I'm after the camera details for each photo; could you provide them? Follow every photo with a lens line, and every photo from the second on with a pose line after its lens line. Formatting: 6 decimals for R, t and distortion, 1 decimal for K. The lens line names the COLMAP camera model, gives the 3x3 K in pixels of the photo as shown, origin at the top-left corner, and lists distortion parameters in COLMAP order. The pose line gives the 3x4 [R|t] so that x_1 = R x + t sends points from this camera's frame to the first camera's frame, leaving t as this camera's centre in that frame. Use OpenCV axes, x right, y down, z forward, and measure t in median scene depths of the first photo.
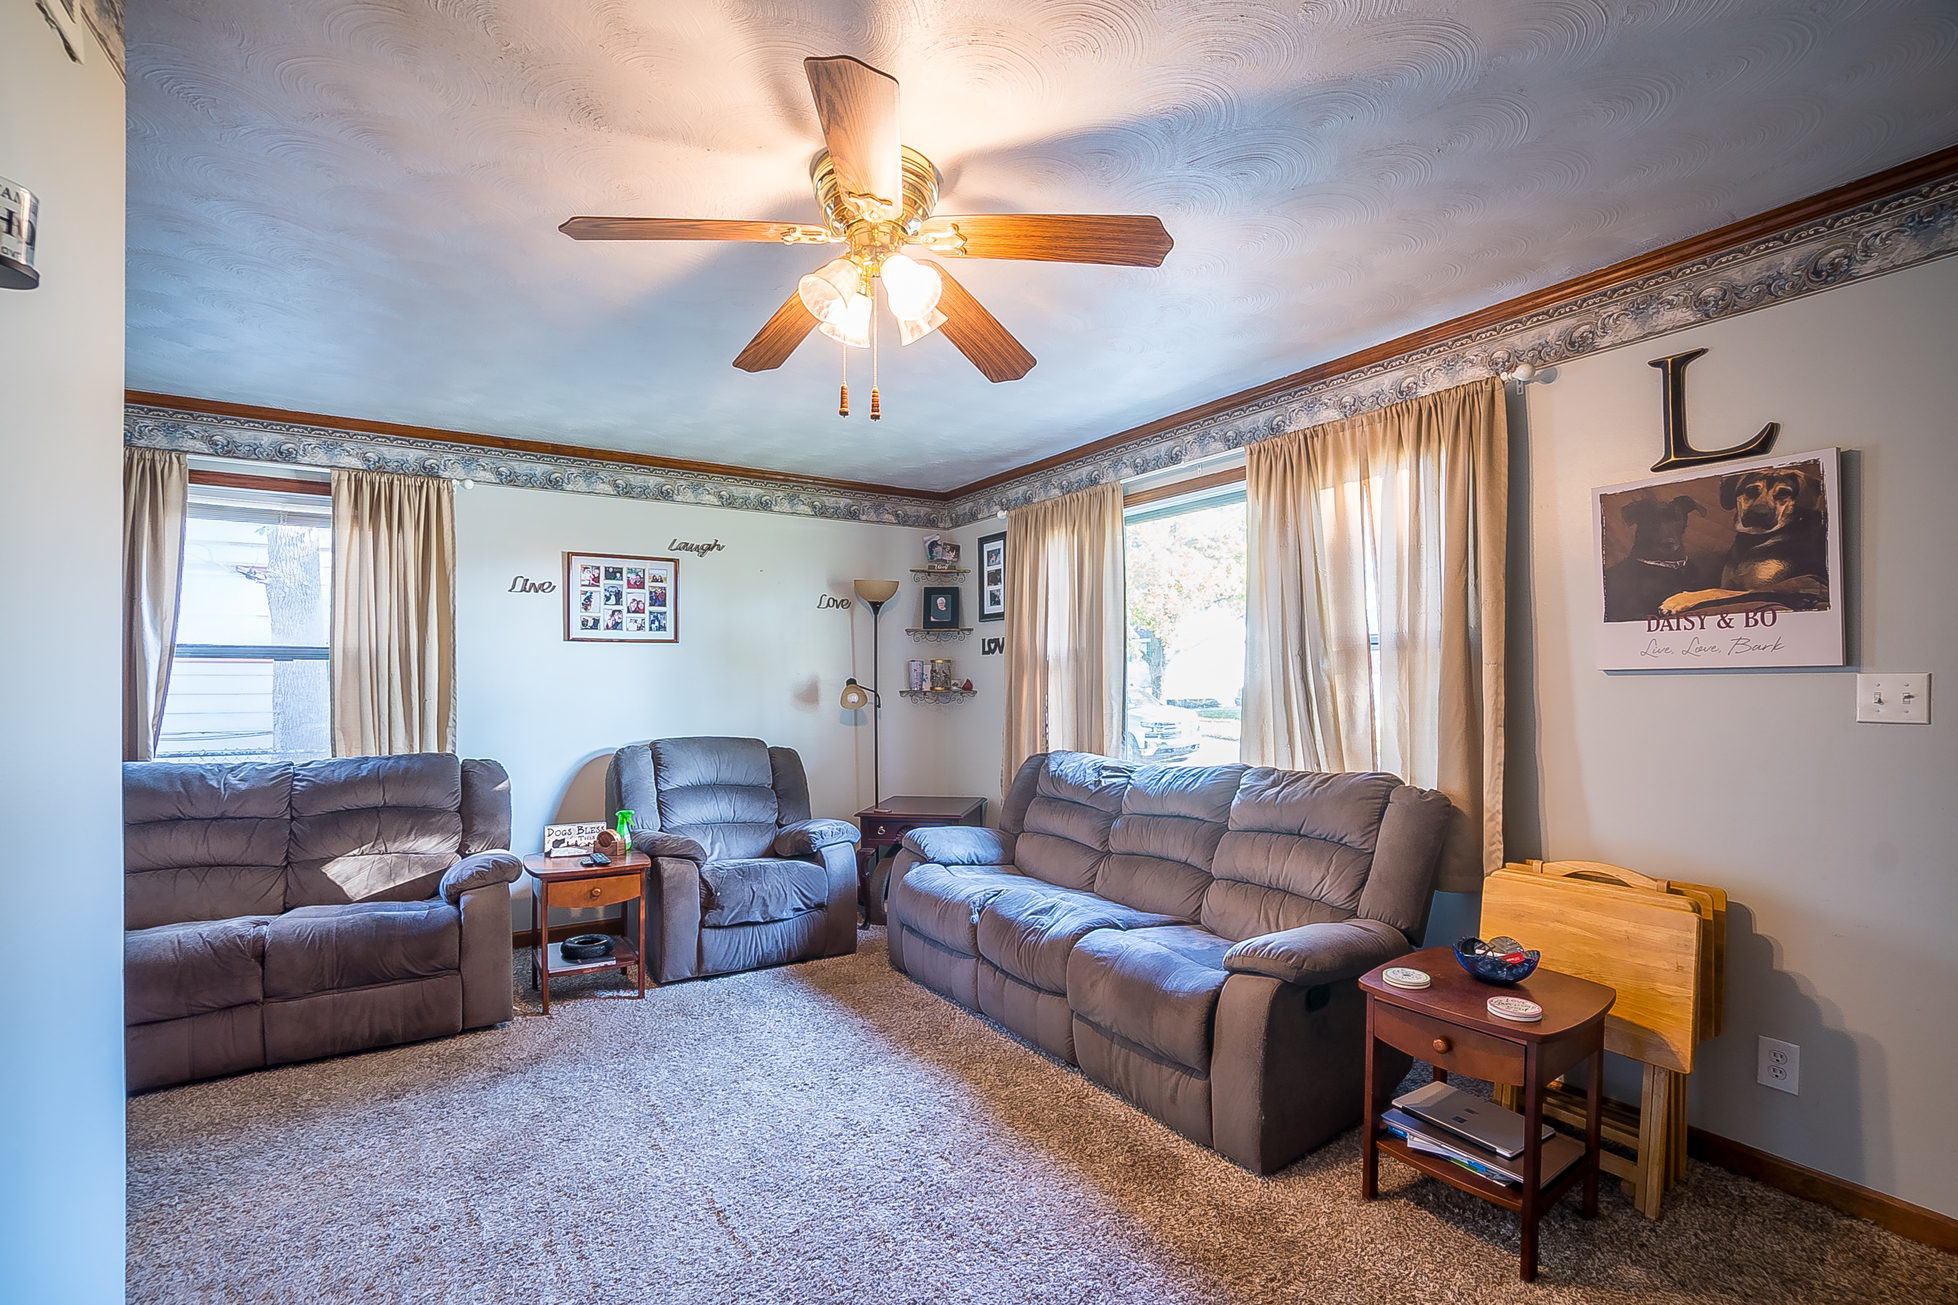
lens RADIAL K [[881.0, 0, 969.2], [0, 881.0, 679.4], [0, 0, 1]] dist [-0.069202, 0.026773]
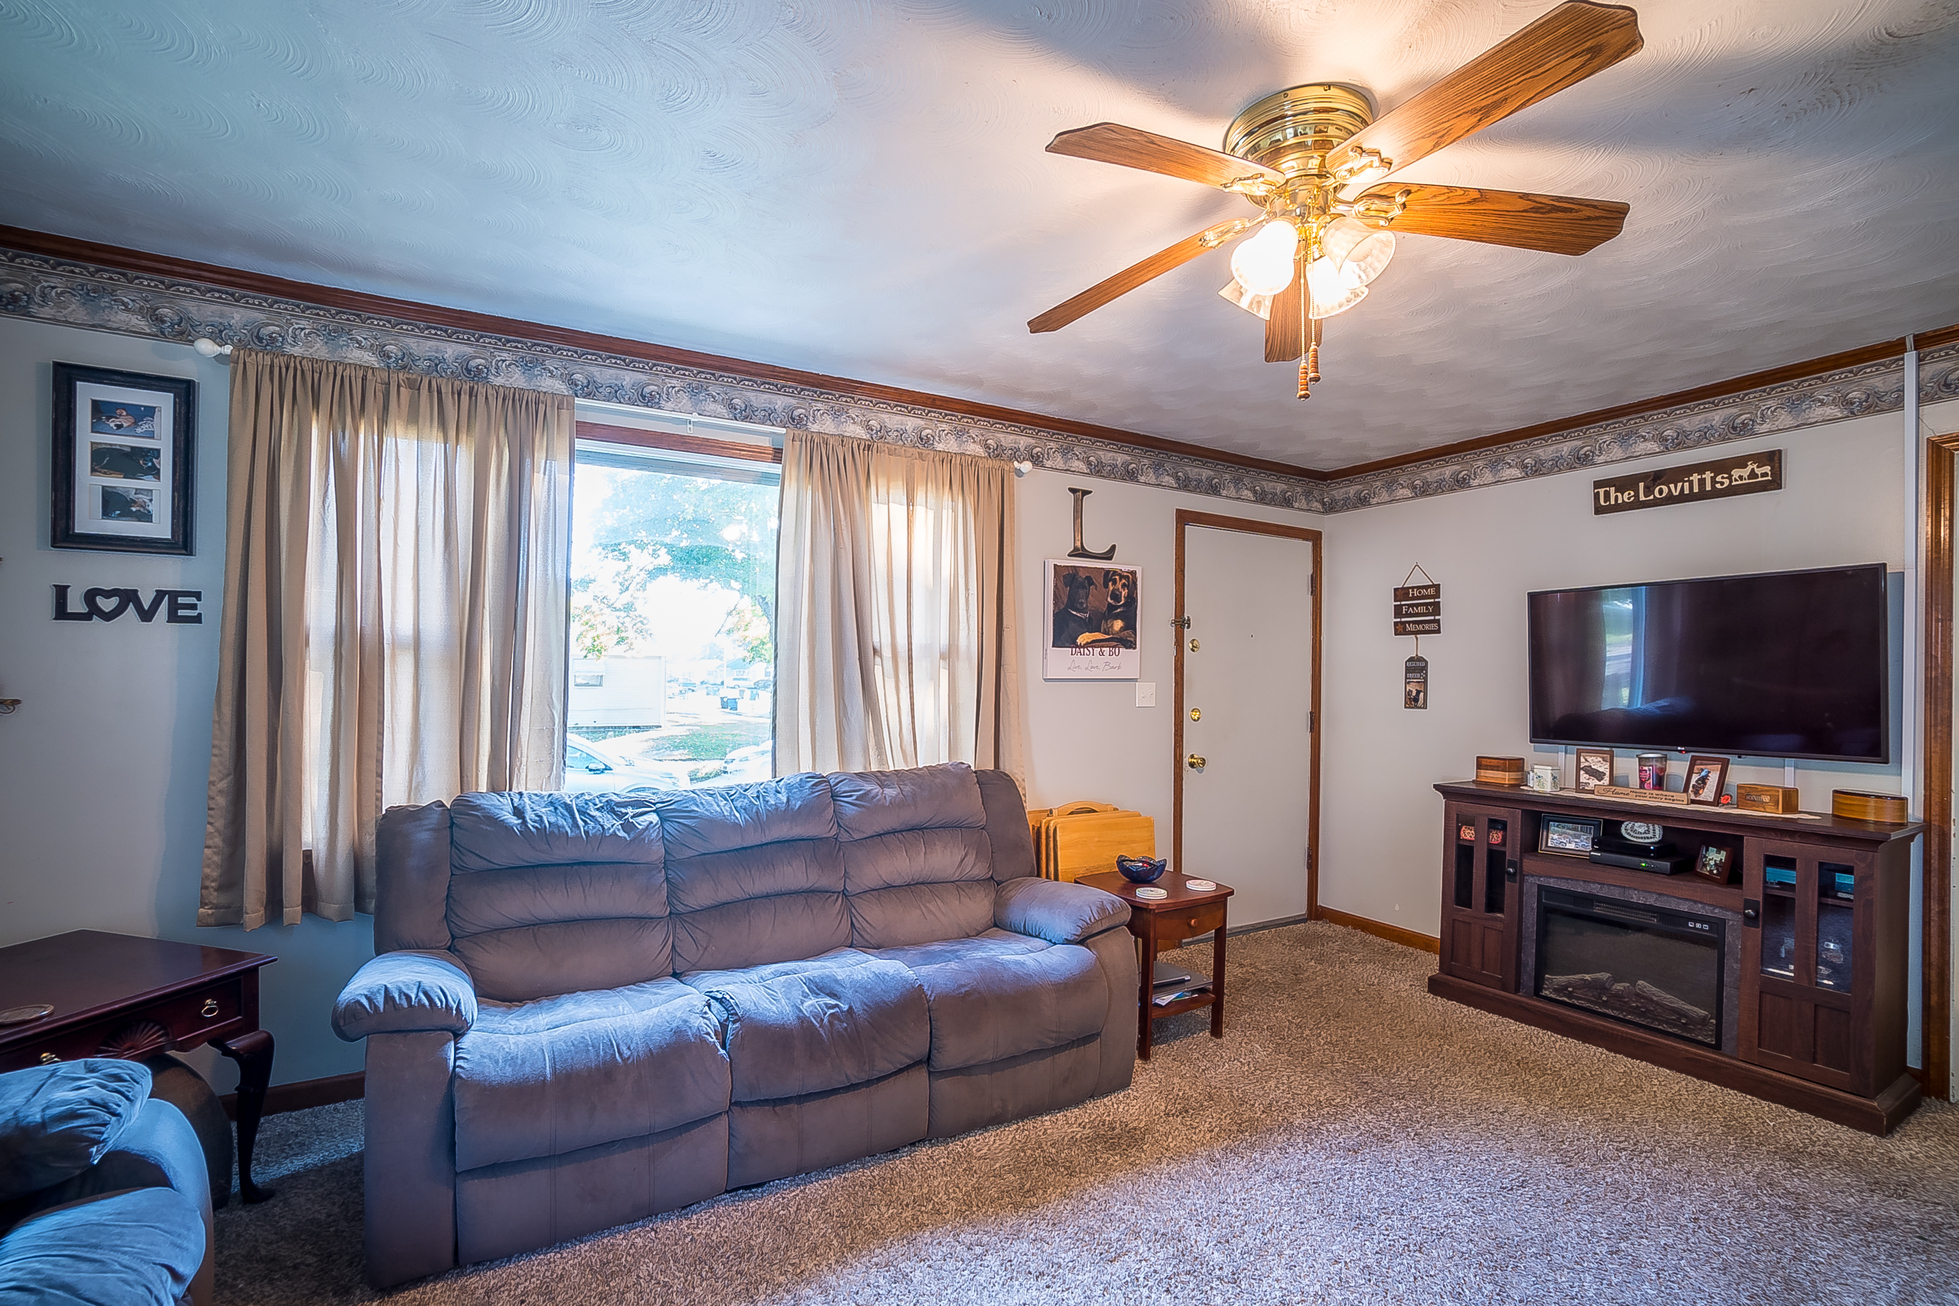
lens RADIAL K [[881.5, 0, 969.7], [0, 881.5, 679.9], [0, 0, 1]] dist [-0.069202, 0.026773]
pose [[0.049909, 0.034930, 0.998143, -0.719658], [0.006583, 0.999355, -0.035302, 0.039213], [-0.998732, 0.008332, 0.049647, 0.935869]]
